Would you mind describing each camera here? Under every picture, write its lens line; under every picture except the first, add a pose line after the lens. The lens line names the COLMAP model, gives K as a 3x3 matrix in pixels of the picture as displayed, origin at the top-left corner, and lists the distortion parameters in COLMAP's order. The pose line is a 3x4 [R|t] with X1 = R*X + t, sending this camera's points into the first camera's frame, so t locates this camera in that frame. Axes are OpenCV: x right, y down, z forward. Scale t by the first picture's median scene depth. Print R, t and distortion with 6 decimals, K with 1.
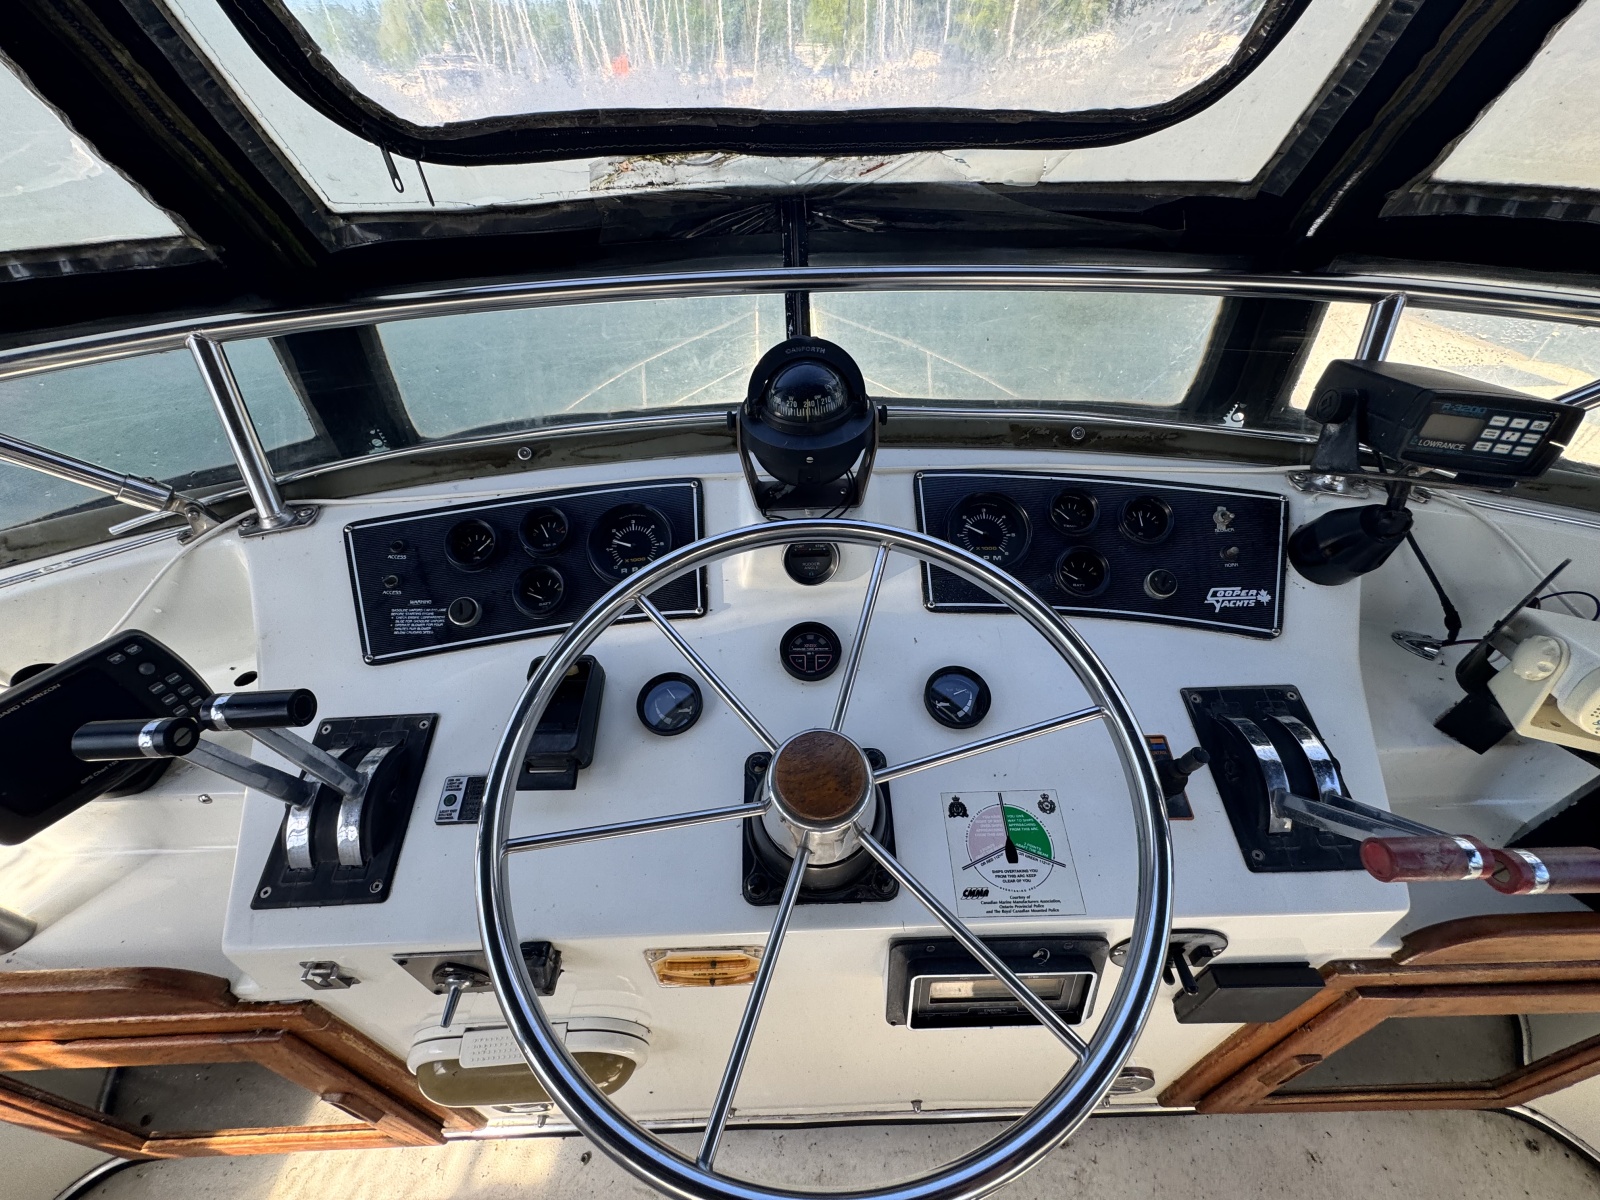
lens RADIAL K [[641.0, 0, 801.2], [0, 641.0, 595.2], [0, 0, 1]] dist [-0.002933, 0.000551]
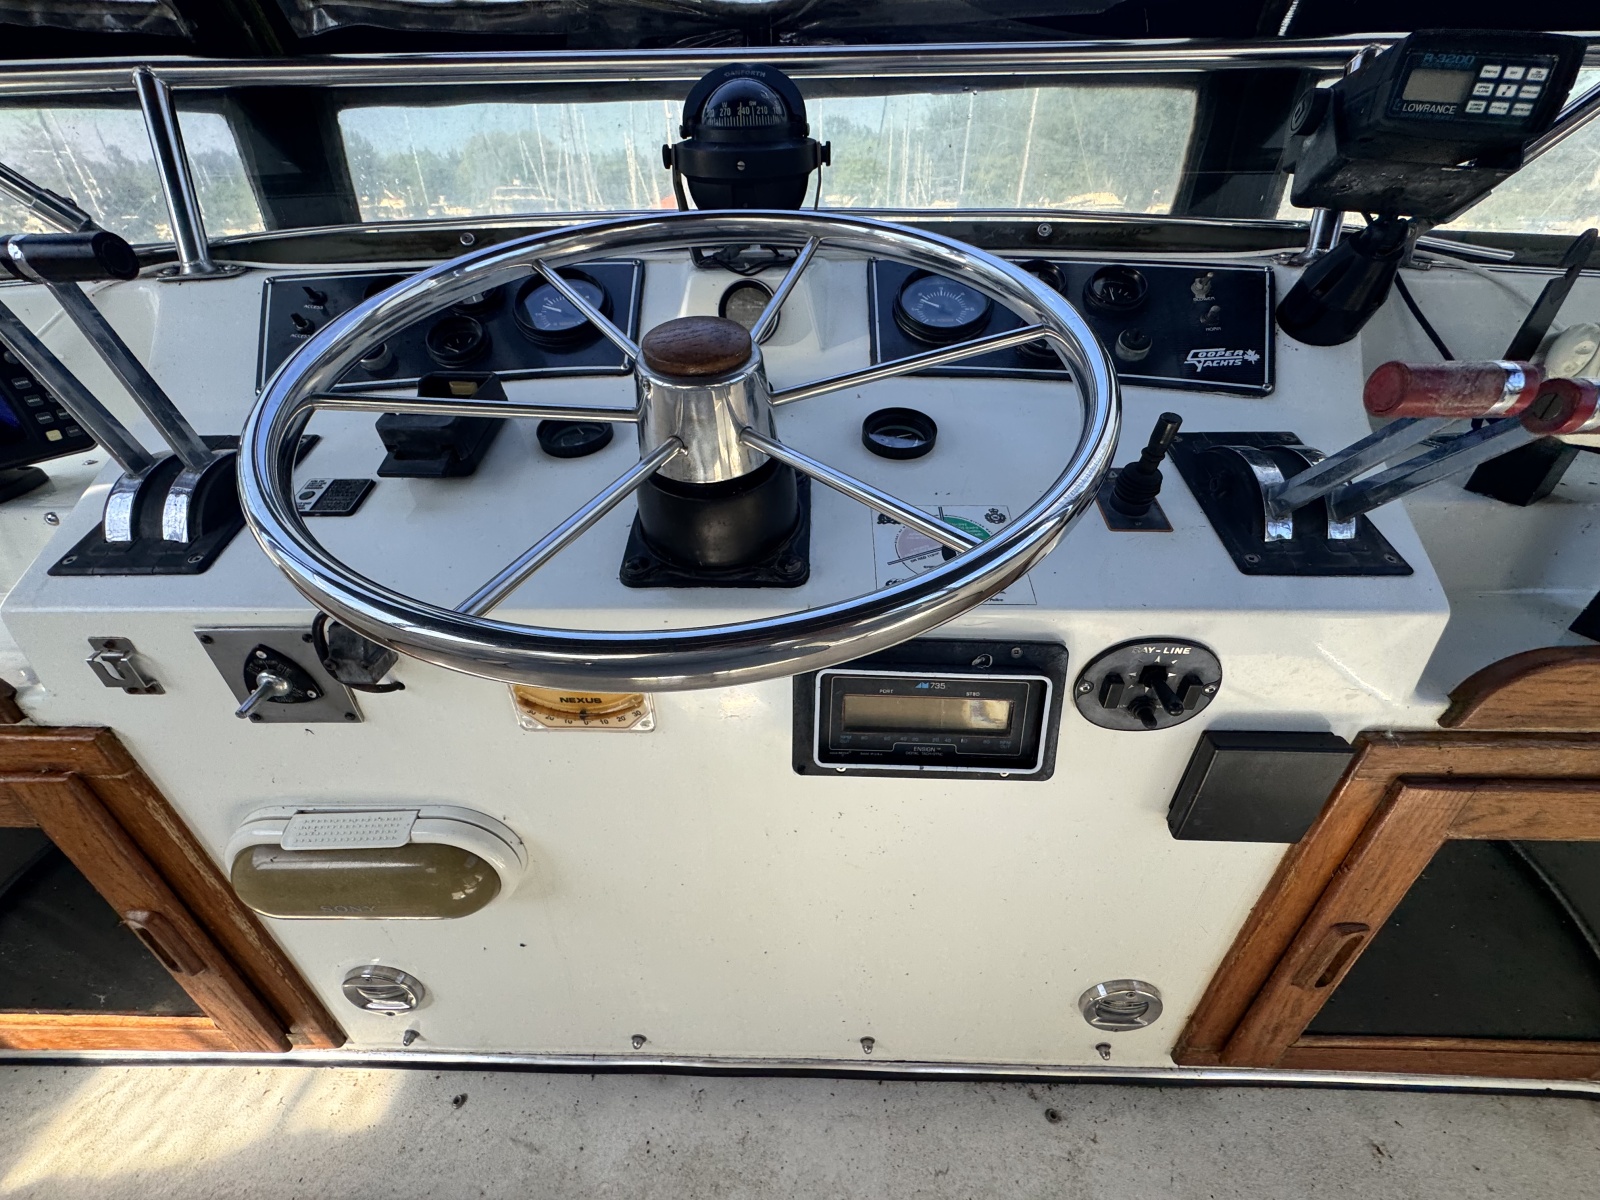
lens RADIAL K [[641.0, 0, 801.8], [0, 641.0, 595.0], [0, 0, 1]] dist [-0.002933, 0.000551]
pose [[0.998815, 0.036423, -0.032267, 0.140066], [-0.040921, 0.987537, -0.151972, 0.494600], [0.026330, 0.153113, 0.987858, 0.155686]]
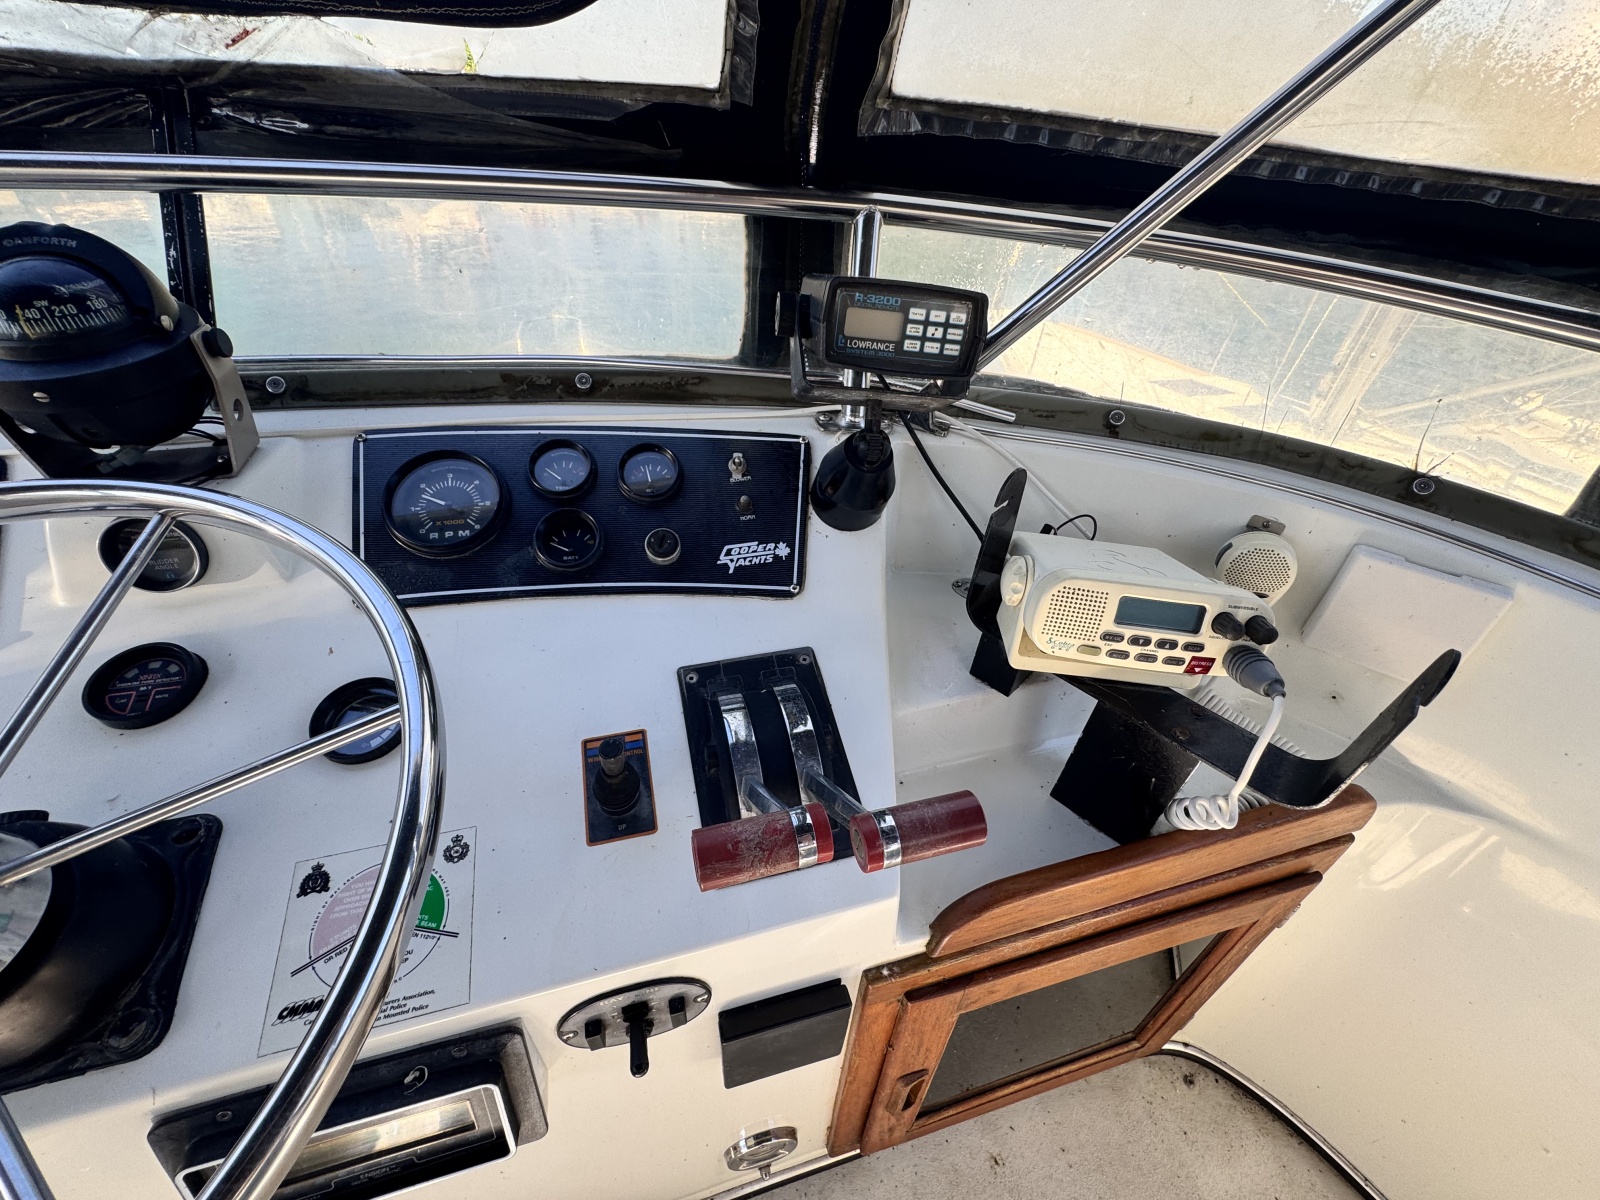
lens RADIAL K [[641.0, 0, 801.8], [0, 641.0, 595.5], [0, 0, 1]] dist [-0.002933, 0.000551]
pose [[0.964225, -0.103542, 0.244028, 0.534682], [0.116447, 0.992430, -0.039025, 0.100425], [-0.238140, 0.066045, 0.968983, 0.163415]]
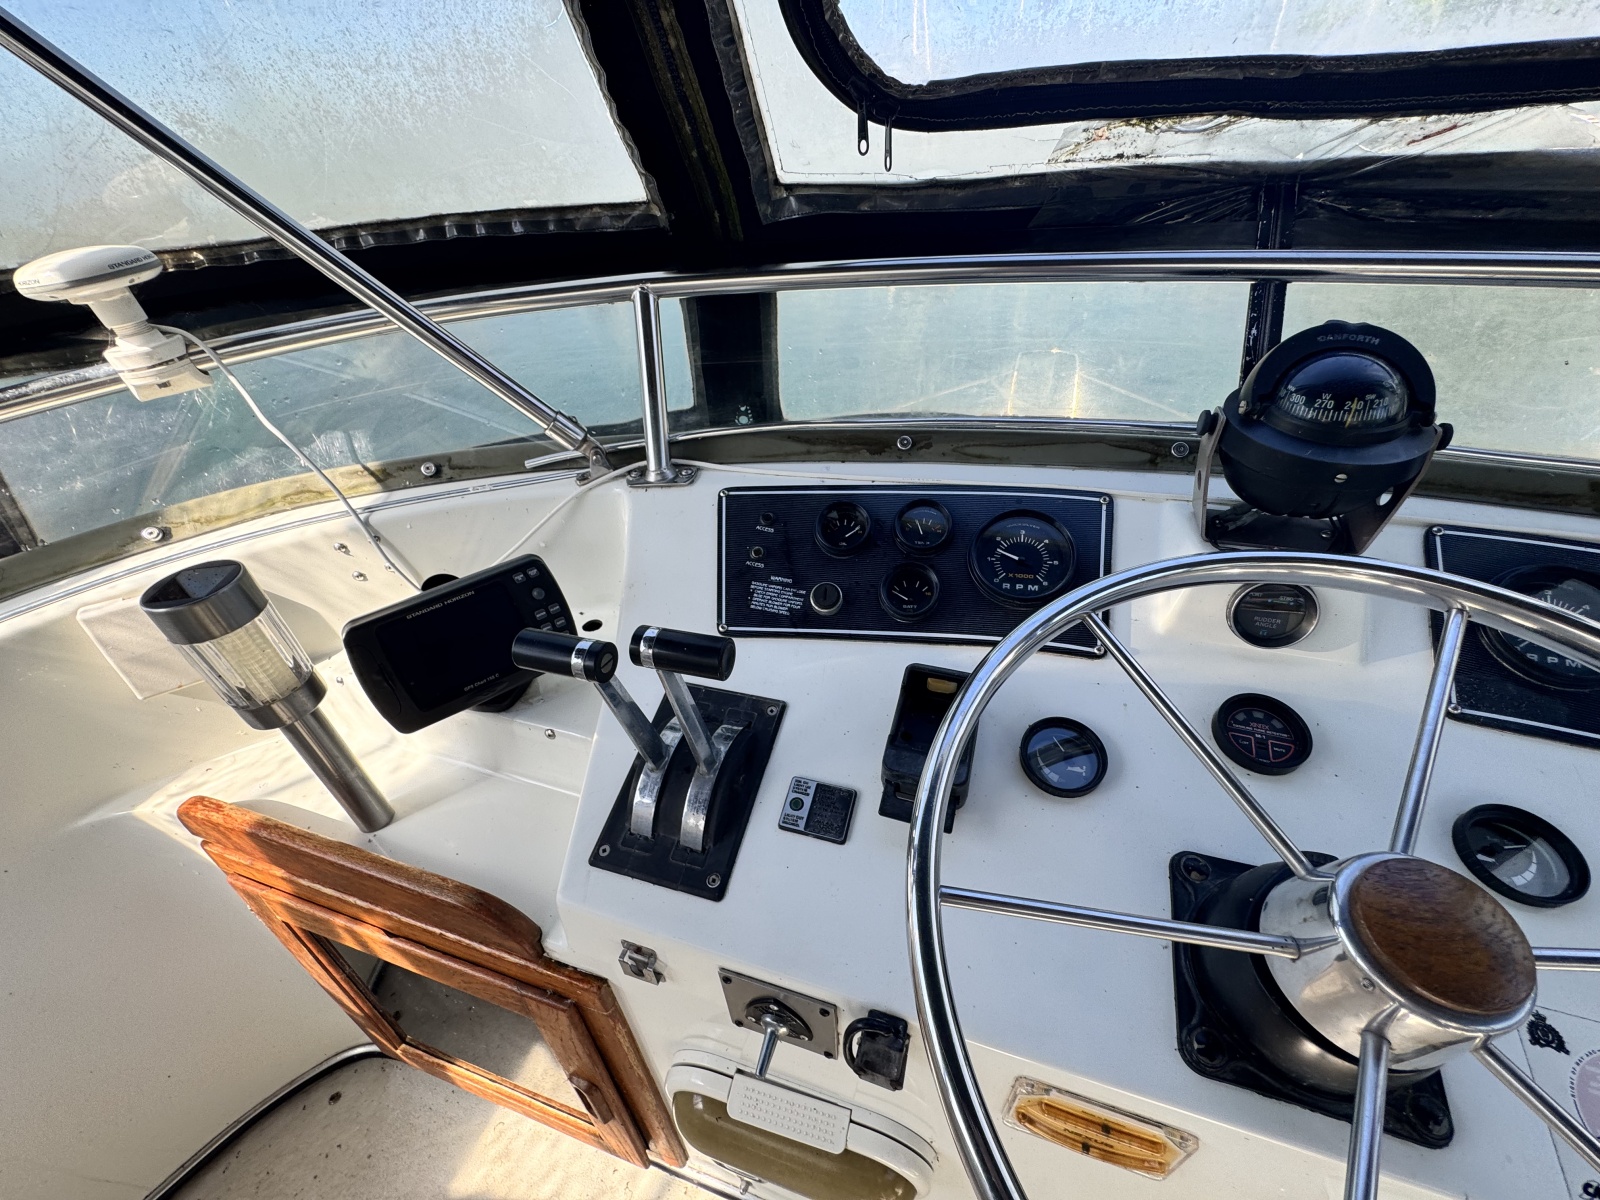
lens RADIAL K [[641.0, 0, 799.5], [0, 641.0, 595.0], [0, 0, 1]] dist [-0.002933, 0.000551]
pose [[0.940840, 0.180515, -0.286764, -0.306660], [-0.203414, 0.977716, -0.051915, 0.077481], [0.271002, 0.107176, 0.956594, 0.123786]]
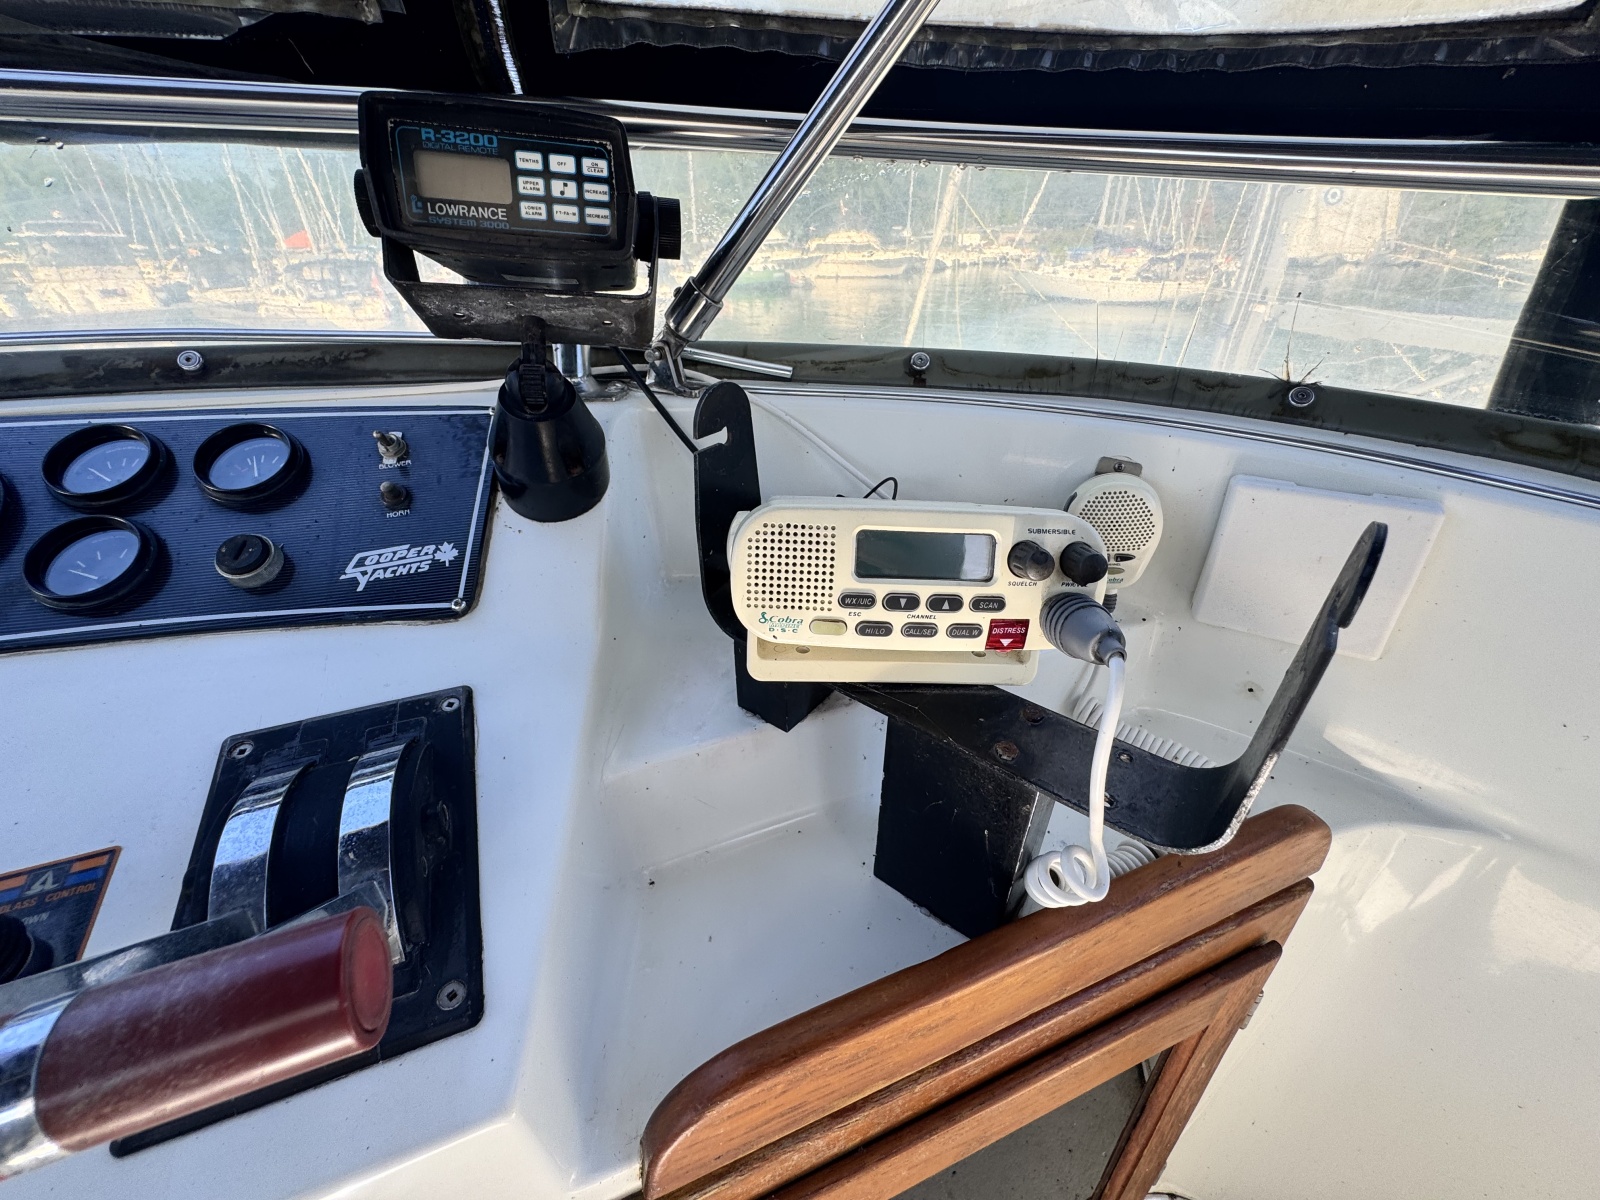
lens RADIAL K [[641.0, 0, 801.6], [0, 641.0, 594.4], [0, 0, 1]] dist [-0.002933, 0.000551]
pose [[0.934075, -0.160506, 0.318970, 0.840916], [0.220285, 0.962061, -0.160975, 0.209525], [-0.281031, 0.220627, 0.933994, 0.361283]]
